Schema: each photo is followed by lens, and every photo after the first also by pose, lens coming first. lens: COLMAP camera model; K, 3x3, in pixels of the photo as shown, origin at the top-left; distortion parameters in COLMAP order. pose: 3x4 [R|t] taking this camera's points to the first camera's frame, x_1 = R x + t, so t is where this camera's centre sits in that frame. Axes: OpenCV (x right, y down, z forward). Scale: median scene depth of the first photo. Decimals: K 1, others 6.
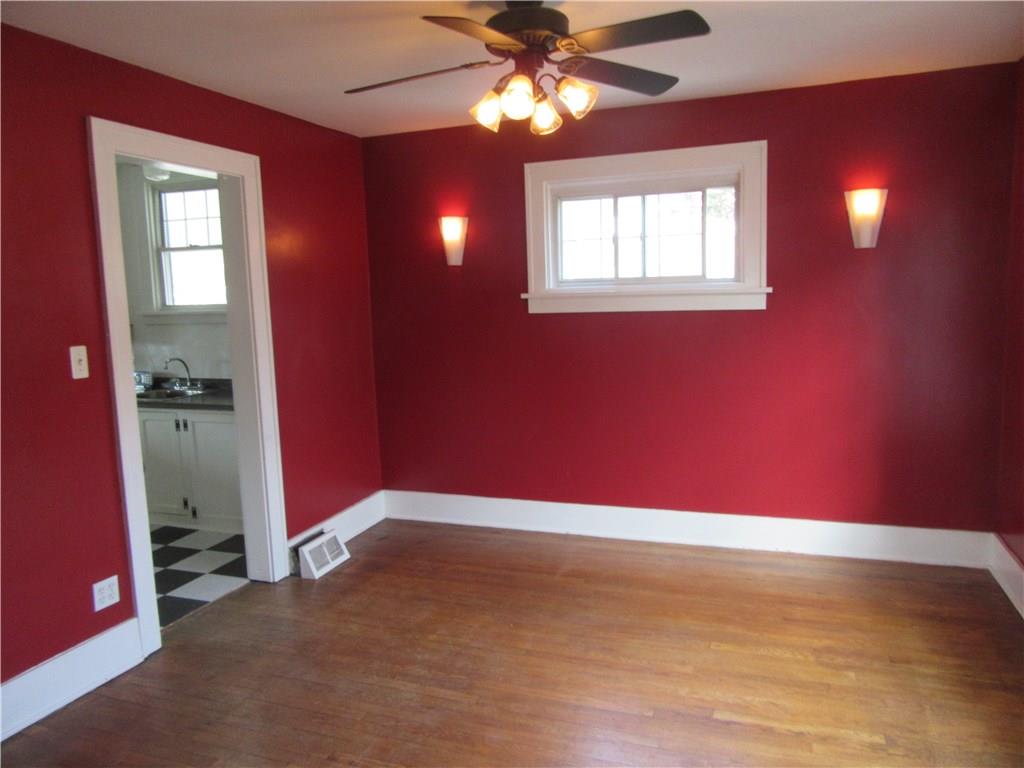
lens RADIAL K [[747.1, 0, 512.1], [0, 747.1, 386.7], [0, 0, 1]] dist [-0.009917, -0.000466]
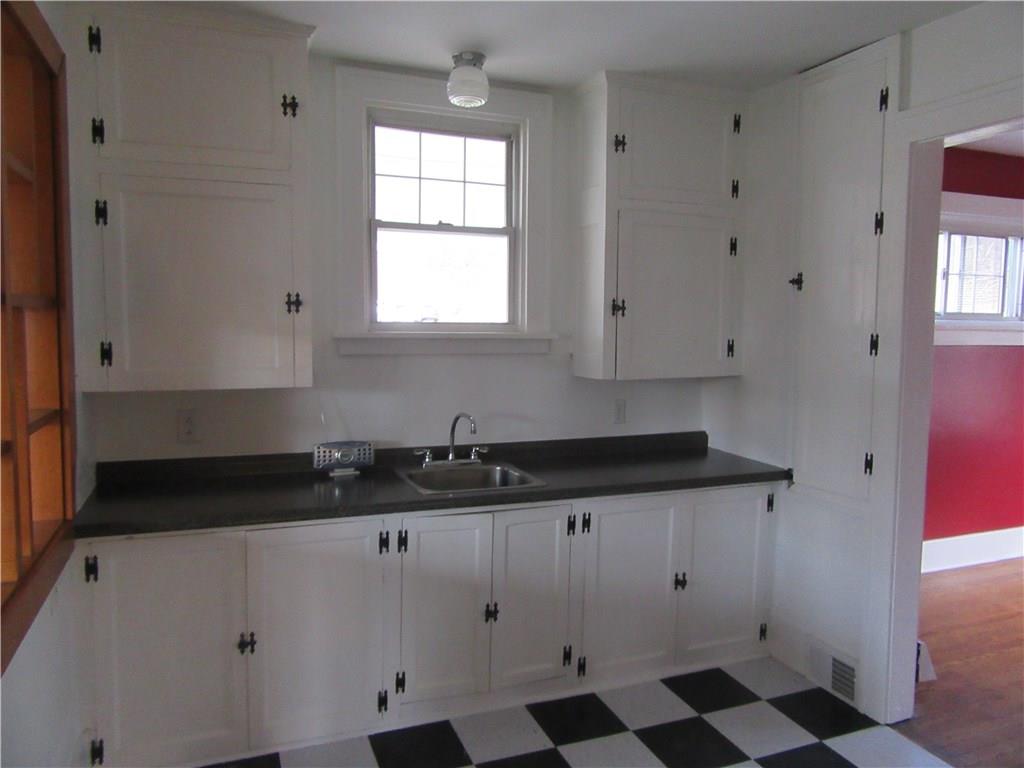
lens RADIAL K [[747.1, 0, 514.0], [0, 747.1, 378.8], [0, 0, 1]] dist [-0.009917, -0.000466]
pose [[0.729236, -0.018463, 0.684013, -0.871791], [0.054569, 0.998021, -0.031238, -0.047538], [-0.682083, 0.060105, 0.728801, 0.581268]]
